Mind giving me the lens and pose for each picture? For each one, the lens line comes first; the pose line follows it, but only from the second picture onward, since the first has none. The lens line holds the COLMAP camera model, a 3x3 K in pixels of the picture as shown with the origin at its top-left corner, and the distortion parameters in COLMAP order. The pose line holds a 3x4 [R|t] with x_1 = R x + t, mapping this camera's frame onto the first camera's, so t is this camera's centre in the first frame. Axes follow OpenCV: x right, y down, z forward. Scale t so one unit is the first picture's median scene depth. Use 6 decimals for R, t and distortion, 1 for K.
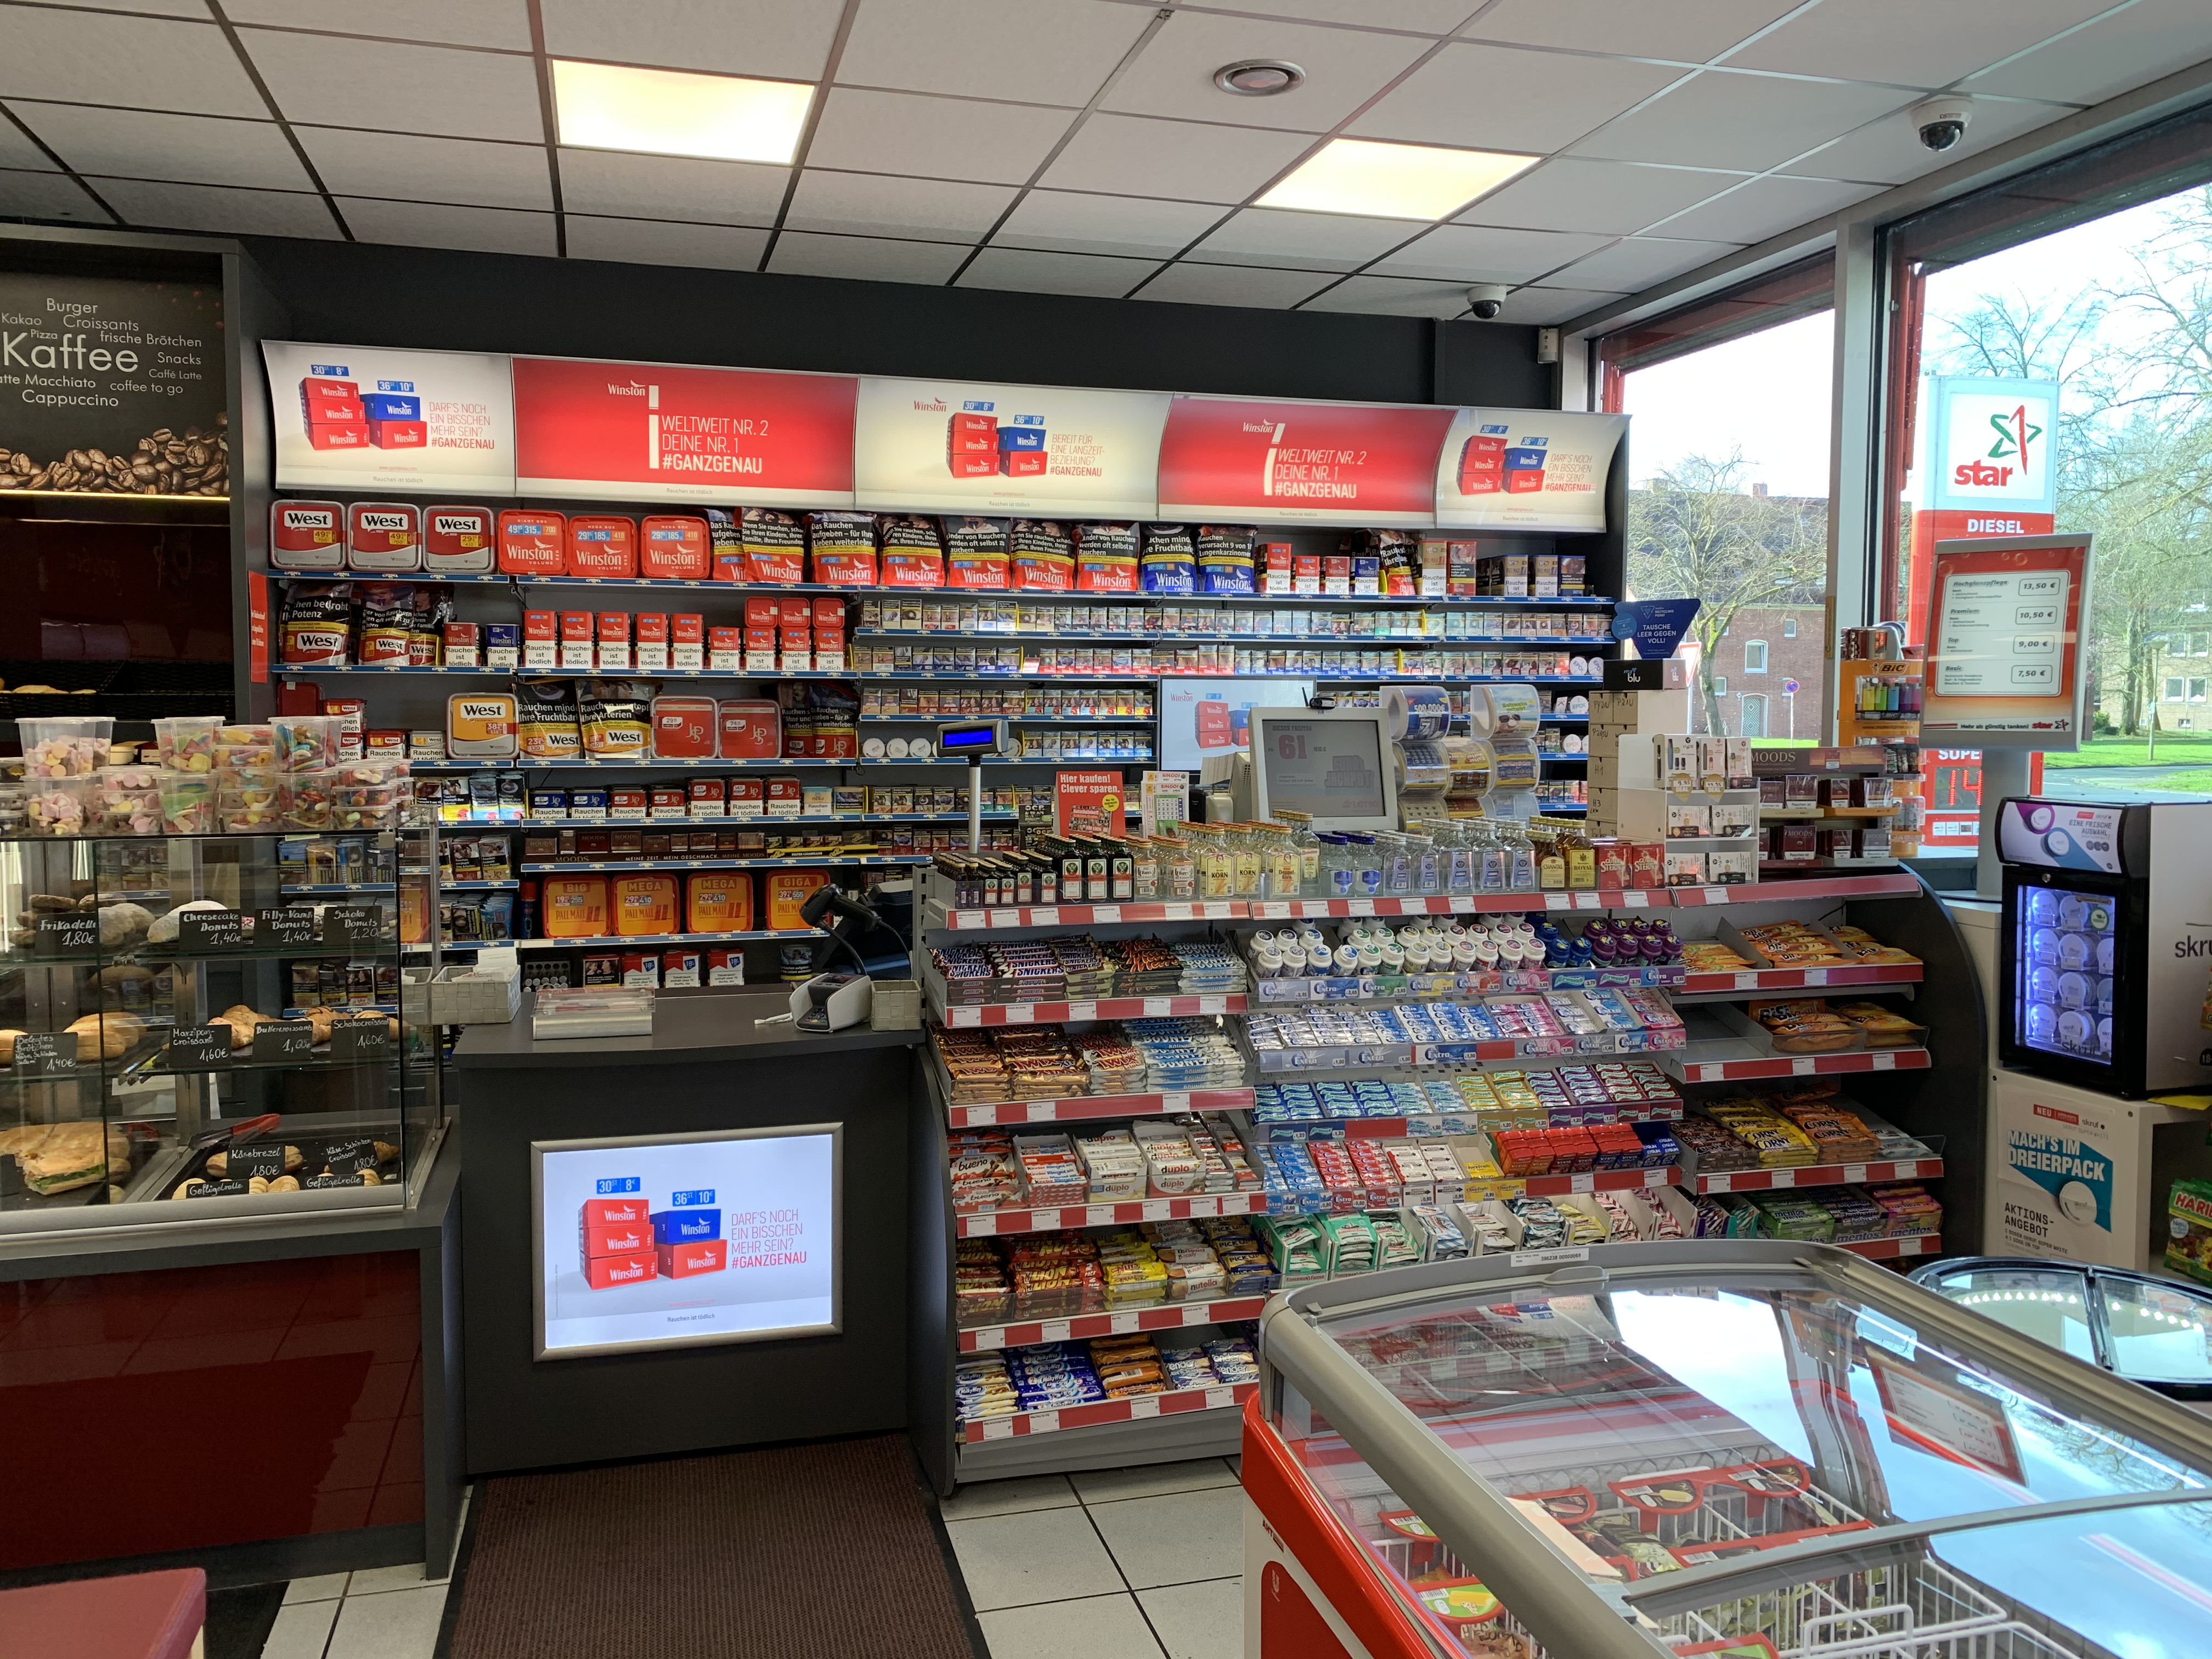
lens RADIAL K [[1692.7, 0, 1100.6], [0, 1692.7, 839.6], [0, 0, 1]] dist [0.021829, -0.027140]
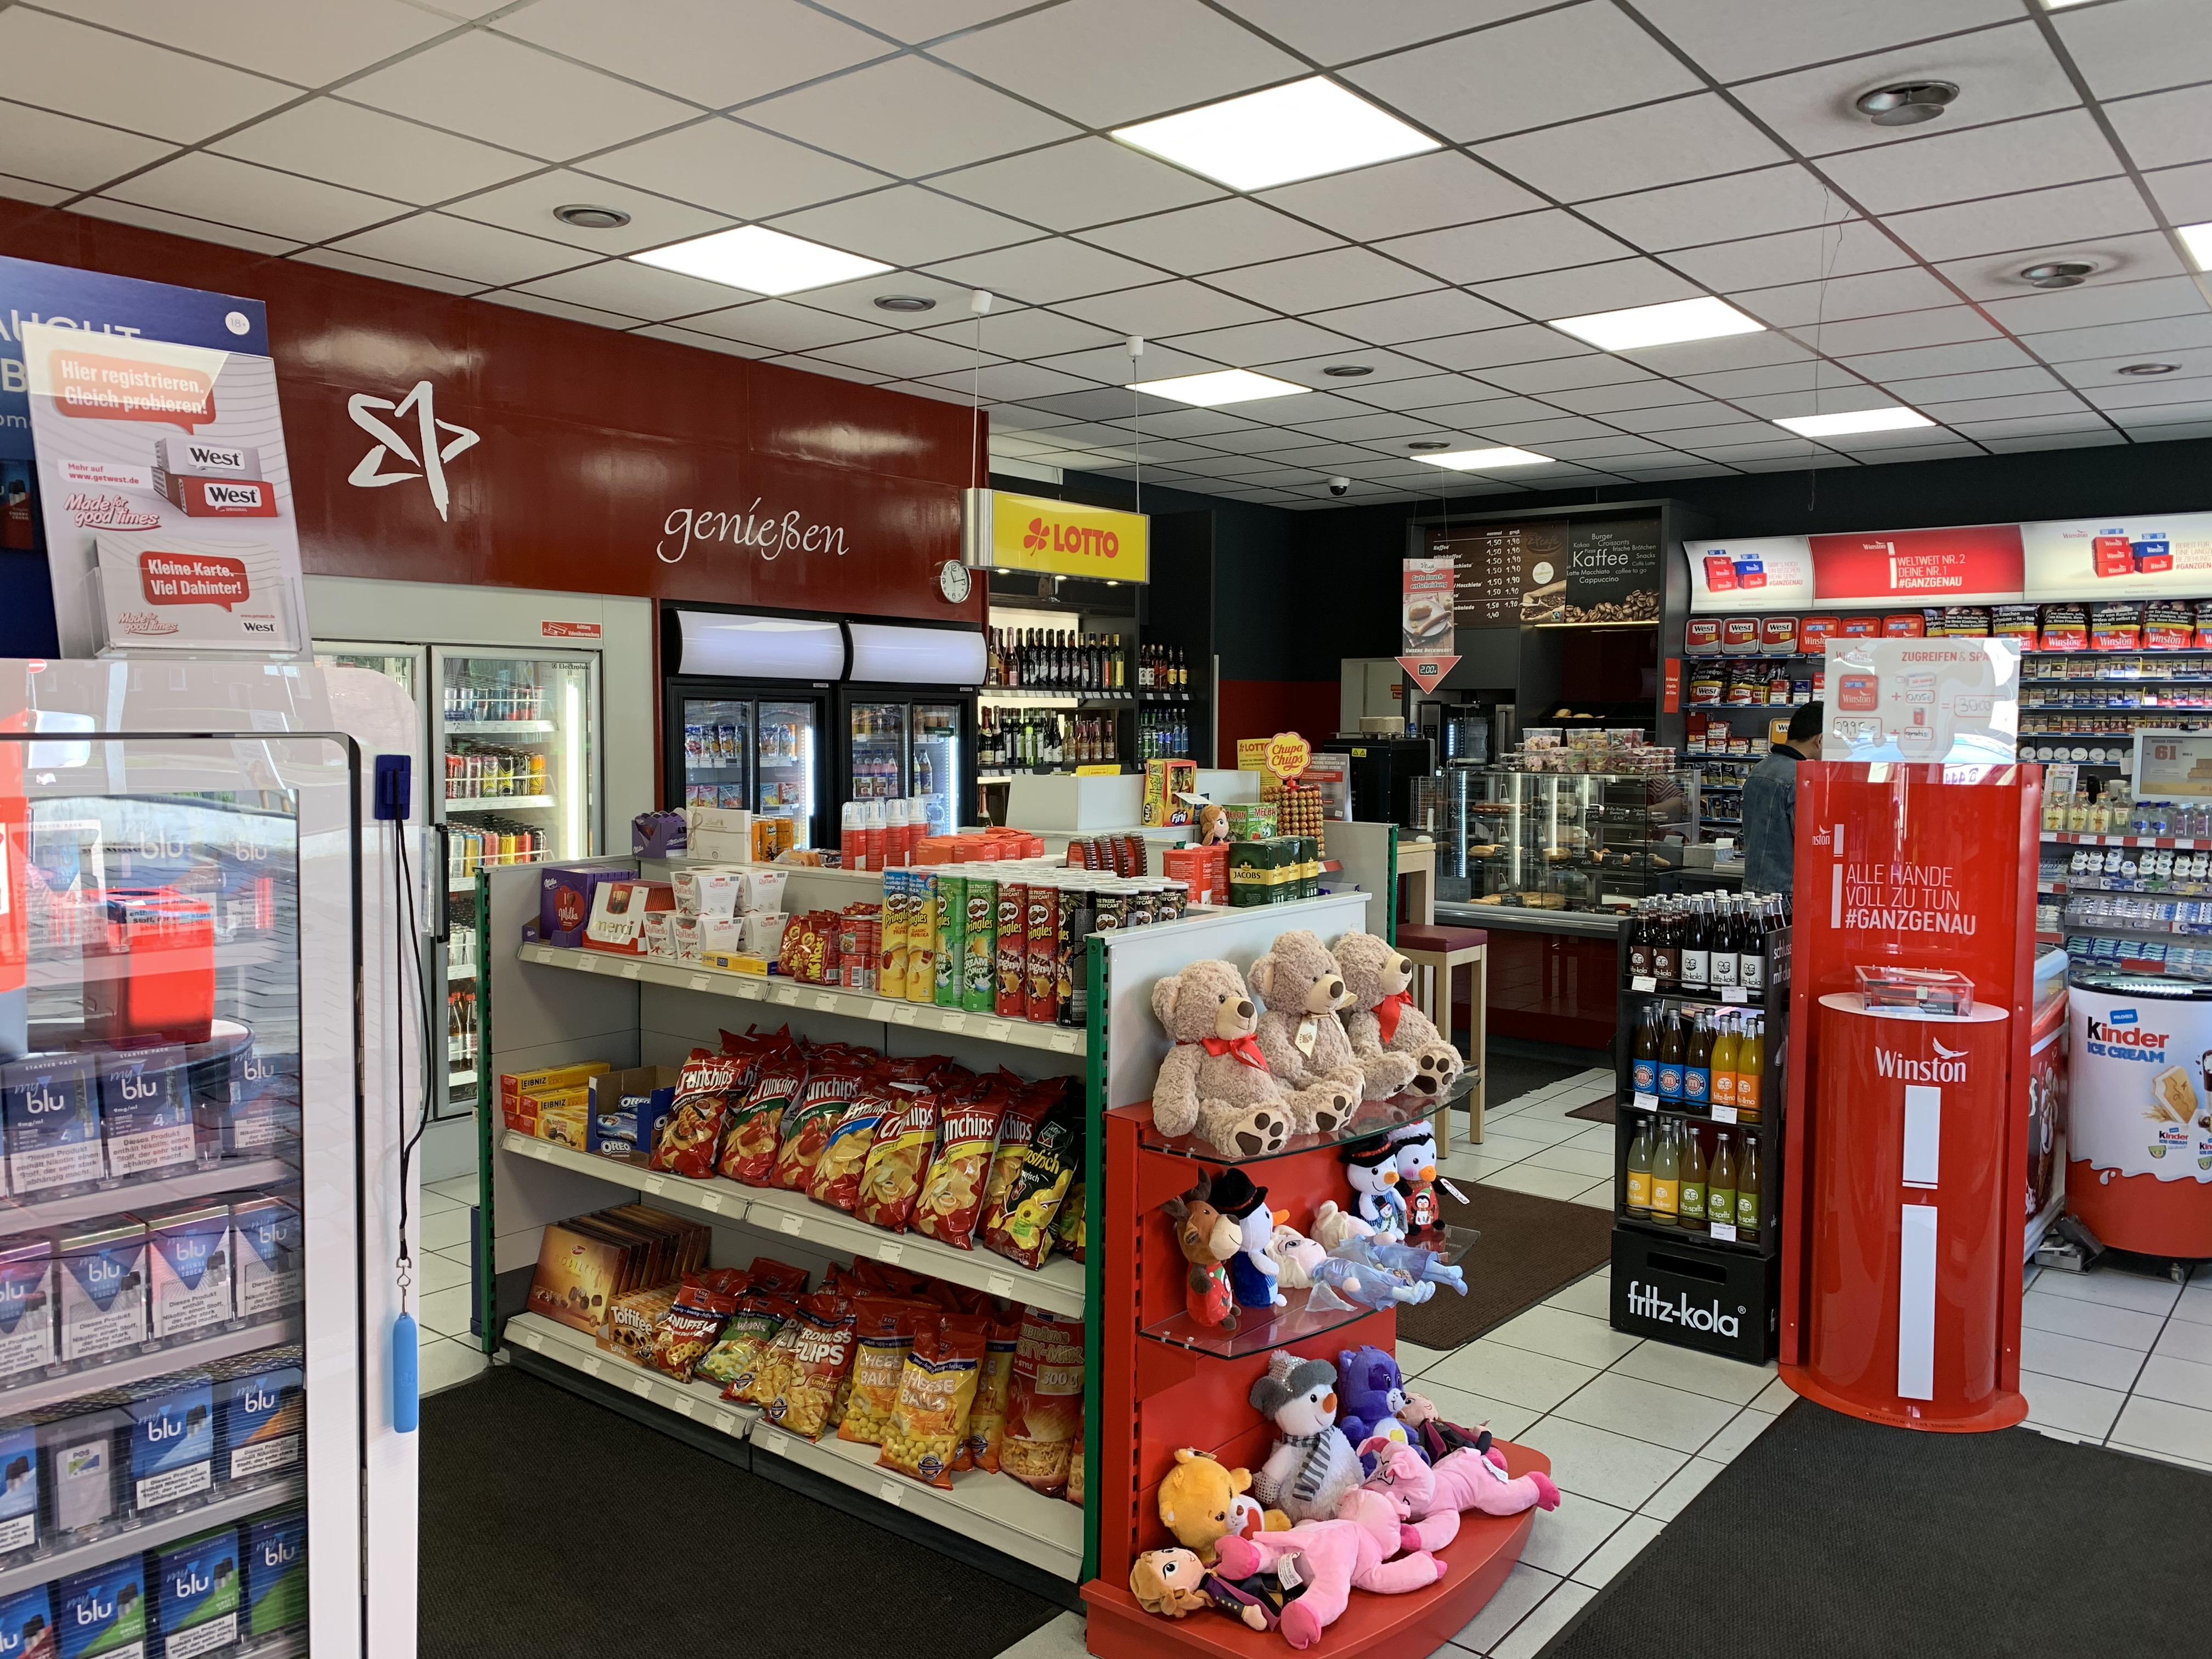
lens RADIAL K [[1692.7, 0, 1095.3], [0, 1692.7, 821.7], [0, 0, 1]] dist [0.021829, -0.027140]
pose [[0.588840, 0.052284, -0.806557, 0.662235], [-0.068988, 0.997515, 0.014297, 0.049085], [0.805300, 0.047224, 0.590984, -0.658832]]
